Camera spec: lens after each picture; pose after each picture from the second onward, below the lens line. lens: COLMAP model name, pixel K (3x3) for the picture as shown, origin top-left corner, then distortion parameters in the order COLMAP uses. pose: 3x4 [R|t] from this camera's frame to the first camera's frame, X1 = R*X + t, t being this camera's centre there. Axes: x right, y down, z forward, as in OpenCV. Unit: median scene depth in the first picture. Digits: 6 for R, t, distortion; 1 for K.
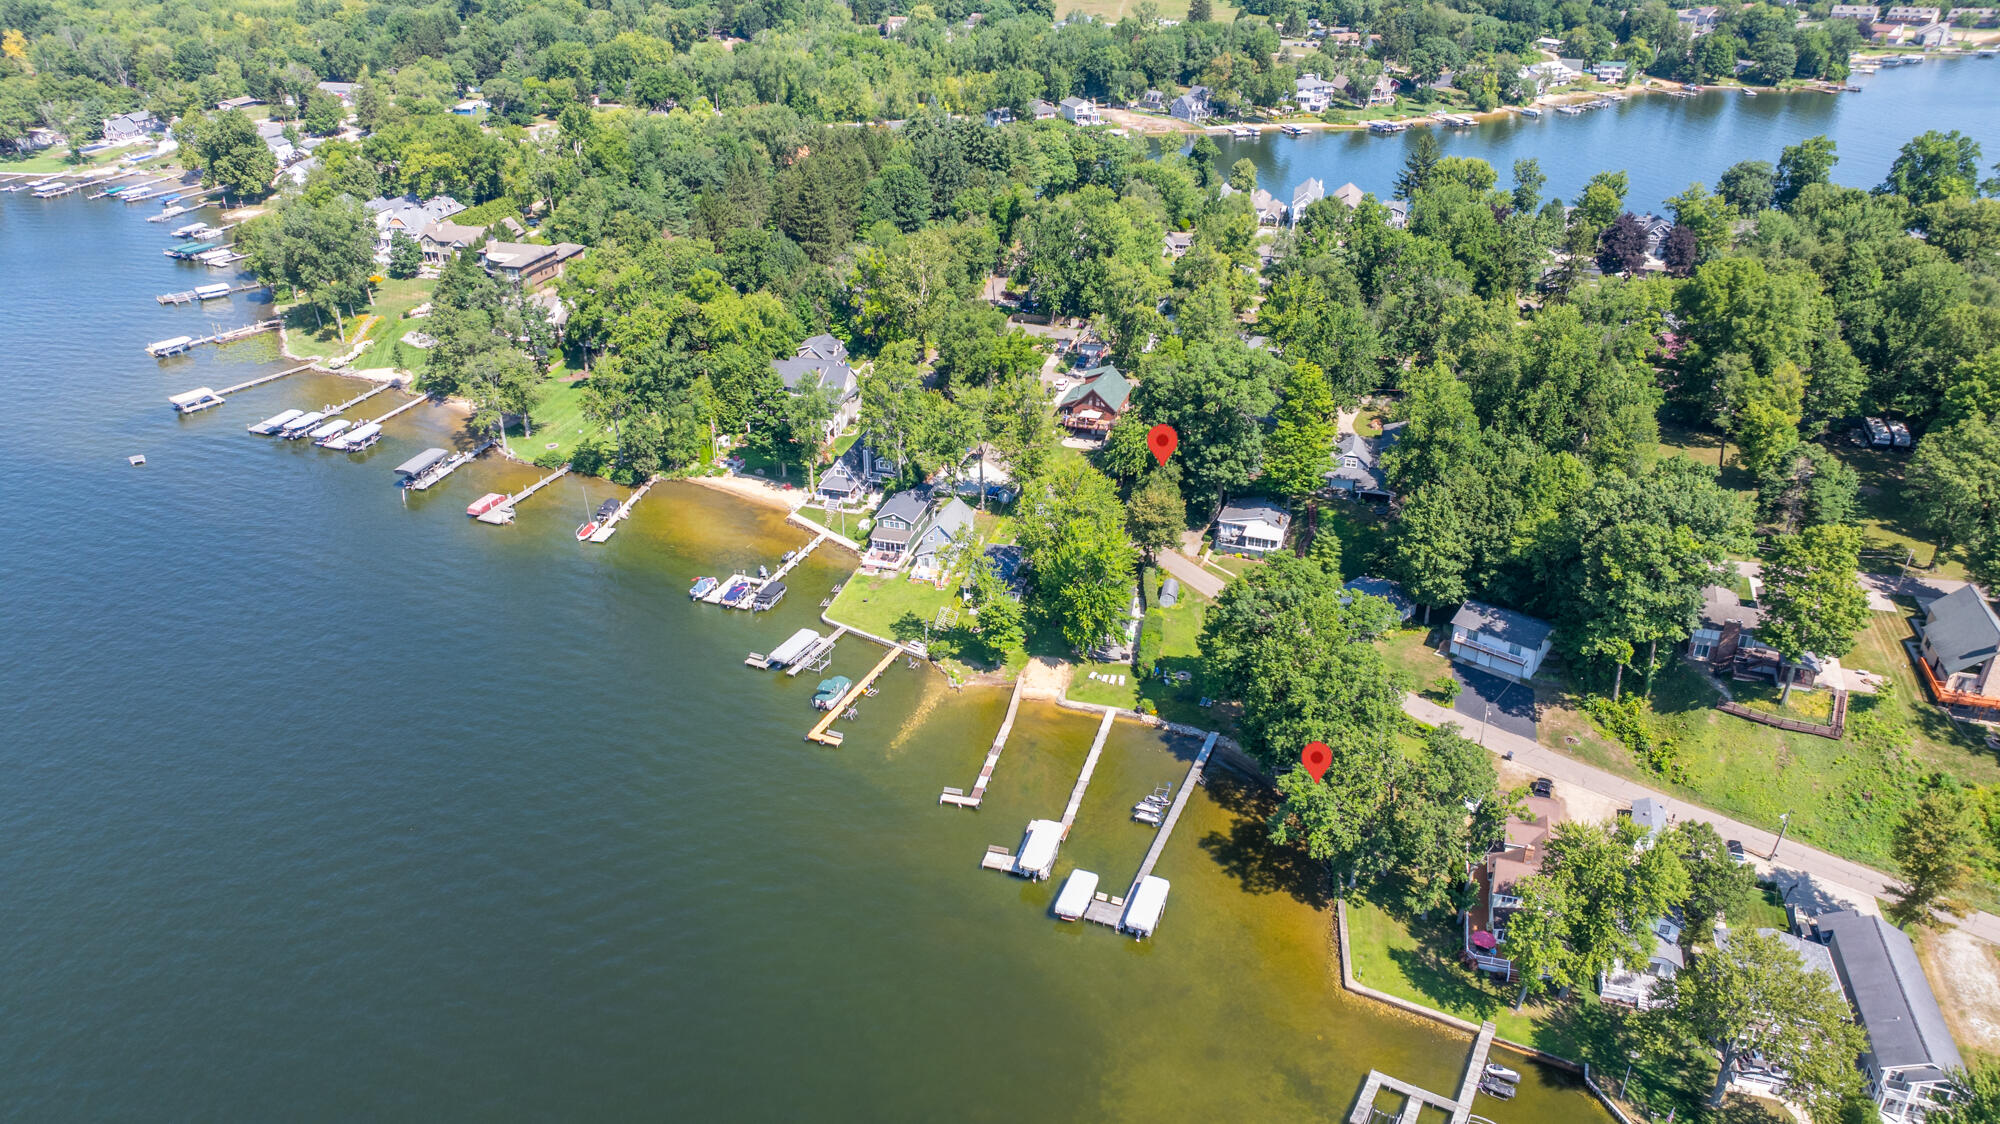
lens RADIAL K [[1399.7, 0, 1008.5], [0, 1399.7, 569.9], [0, 0, 1]] dist [-0.021434, 0.008842]
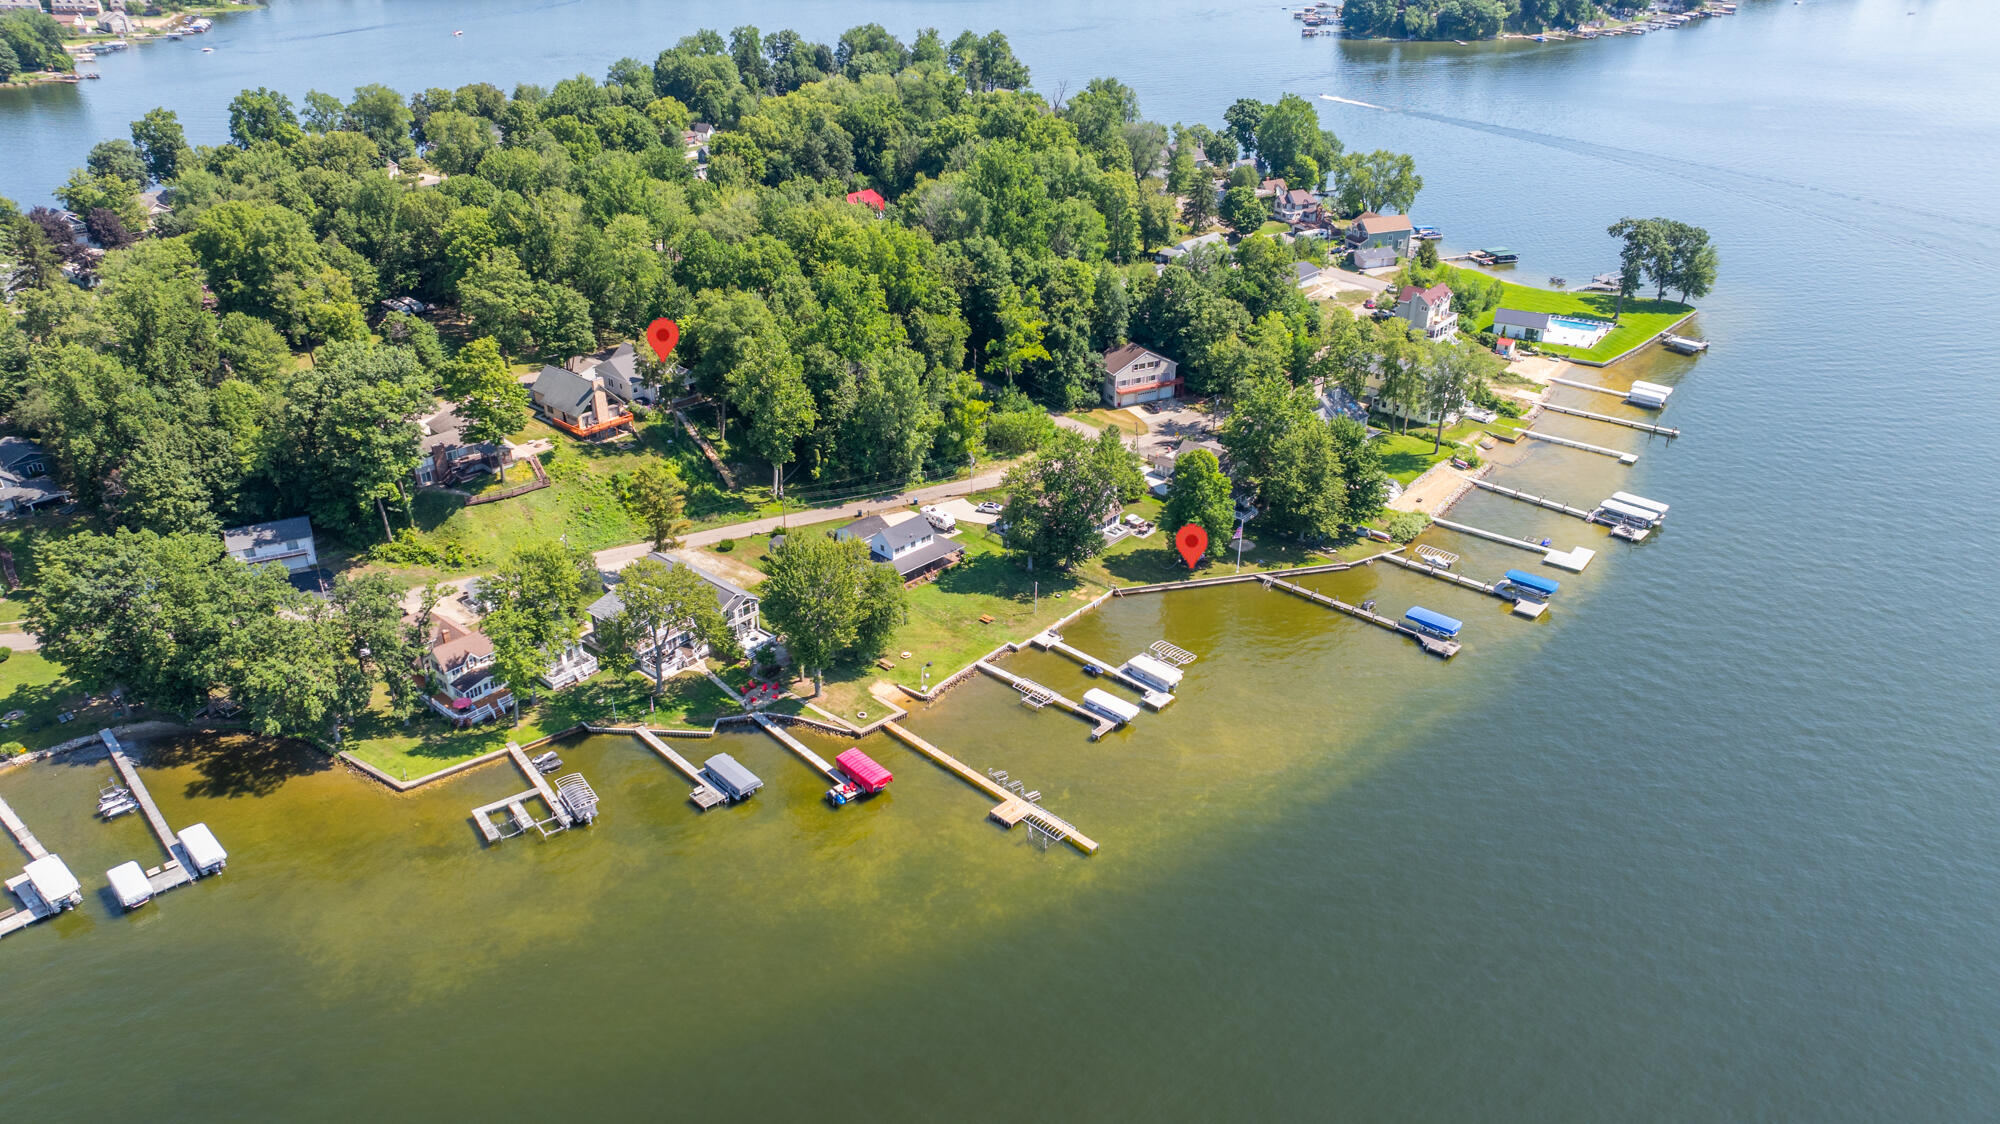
lens RADIAL K [[1428.8, 0, 1000.0], [0, 1428.8, 562.0], [0, 0, 1]] dist [-0.056302, 0.070641]
pose [[0.428481, -0.415700, 0.802246, -0.268959], [0.422908, 0.876890, 0.228502, 0.040457], [-0.798470, 0.241367, 0.551533, -0.081070]]
